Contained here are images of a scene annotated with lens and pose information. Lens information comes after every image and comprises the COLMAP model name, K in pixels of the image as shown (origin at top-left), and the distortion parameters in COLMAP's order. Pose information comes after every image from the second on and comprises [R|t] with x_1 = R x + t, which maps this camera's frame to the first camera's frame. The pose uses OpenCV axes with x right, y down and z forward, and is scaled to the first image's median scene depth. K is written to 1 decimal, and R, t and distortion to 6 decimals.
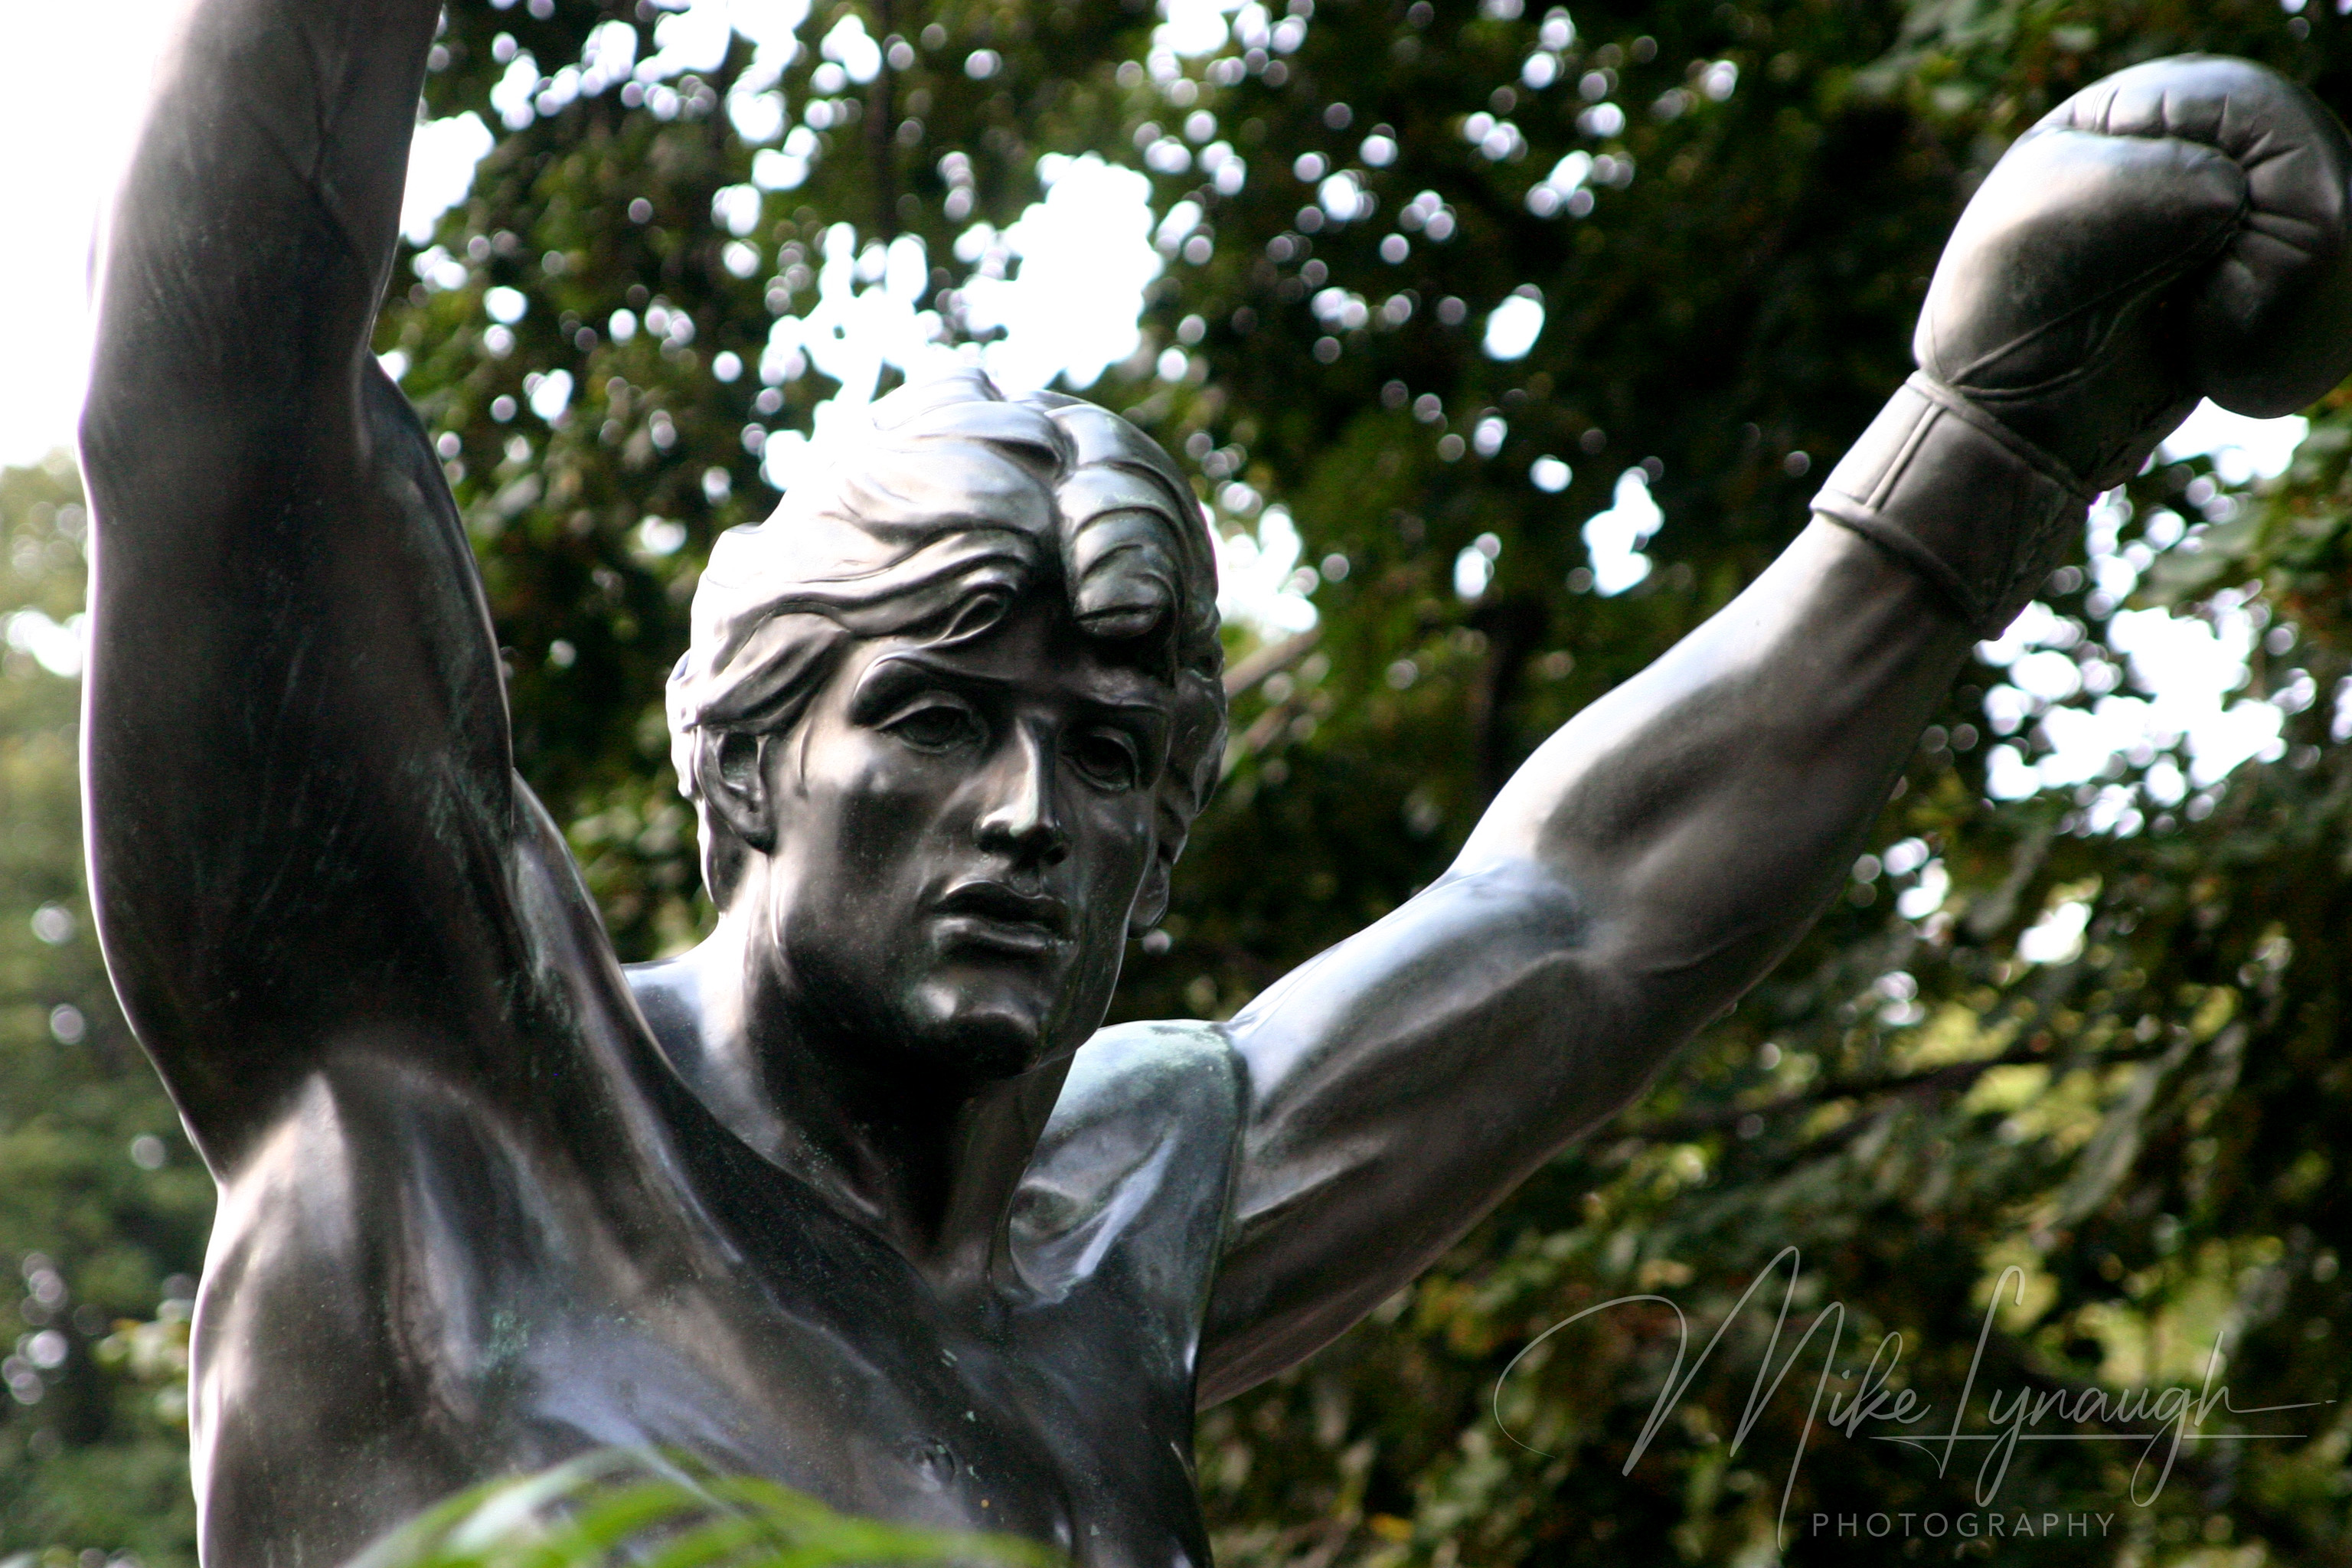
lens RADIAL K [[11279.1, 0, 1177.3], [0, 11279.1, 782.5], [0, 0, 1]] dist [0.445201, 0.000000]
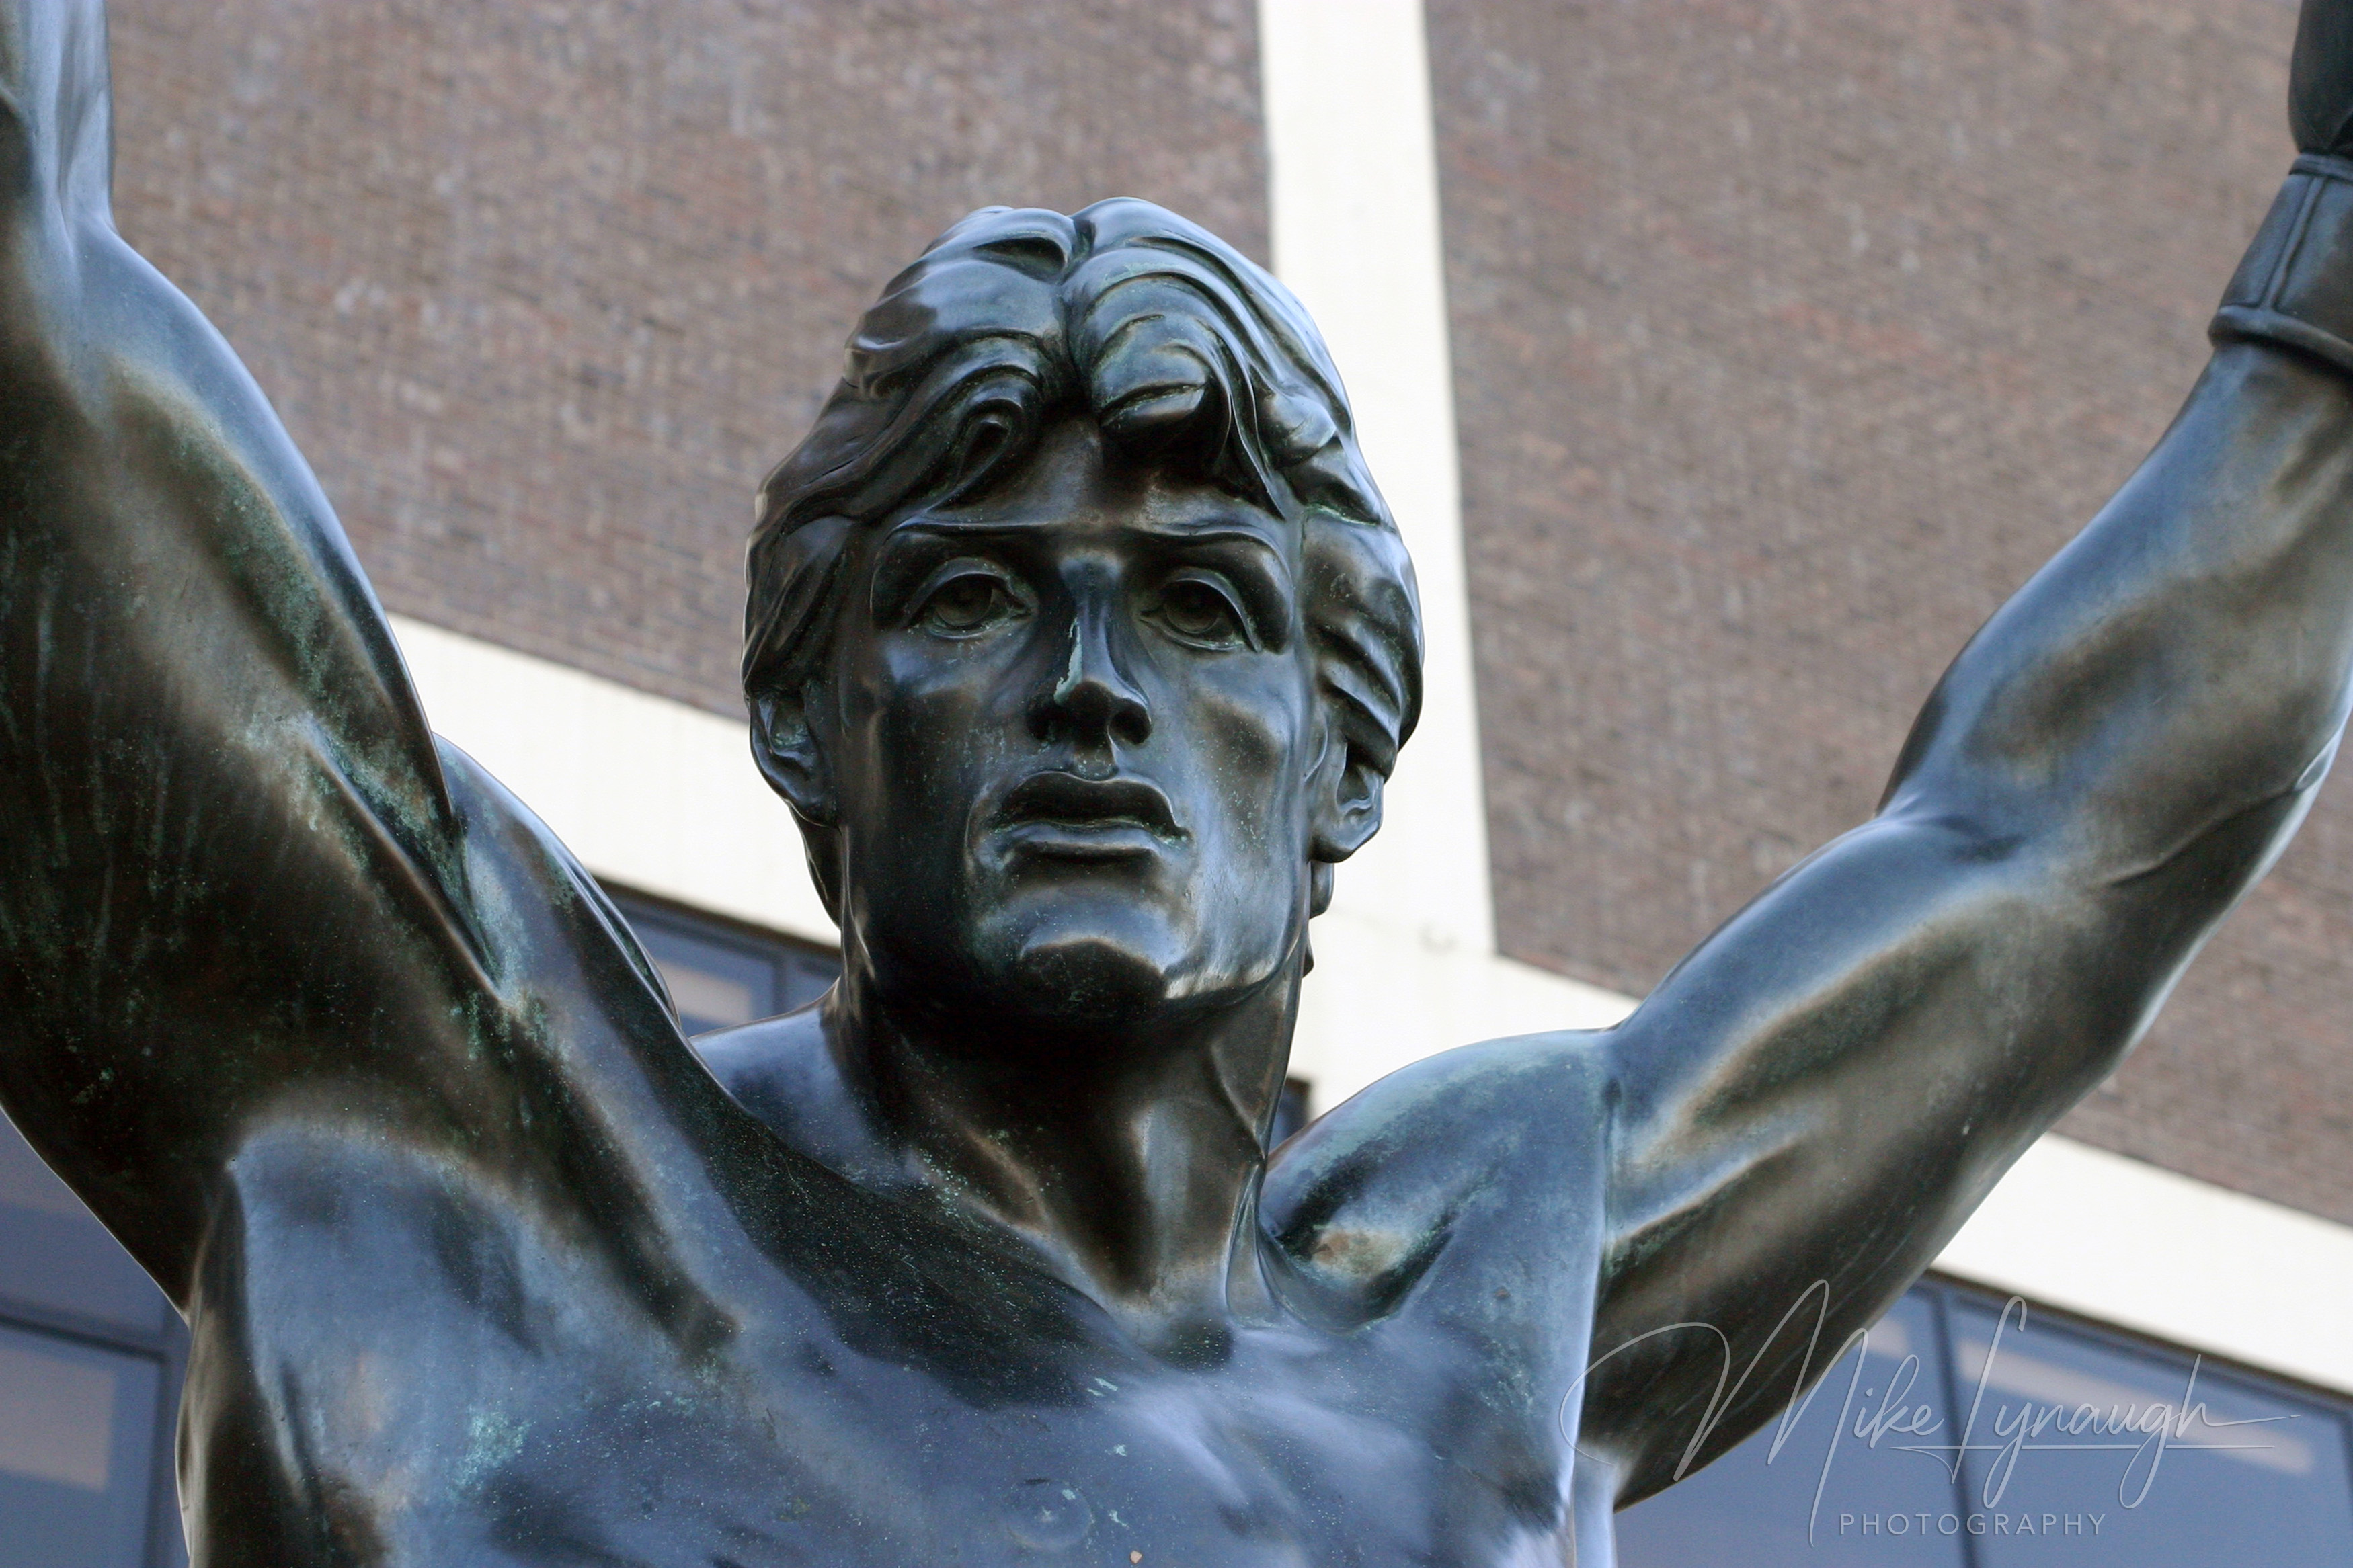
lens RADIAL K [[5651.7, 0, 1171.4], [0, 5651.7, 786.8], [0, 0, 1]] dist [0.035287, 0.000000]
pose [[0.950923, -0.207148, -0.229860, 0.080787], [0.166312, 0.968590, -0.184860, 0.083264], [0.260934, 0.137559, 0.955506, 0.630892]]
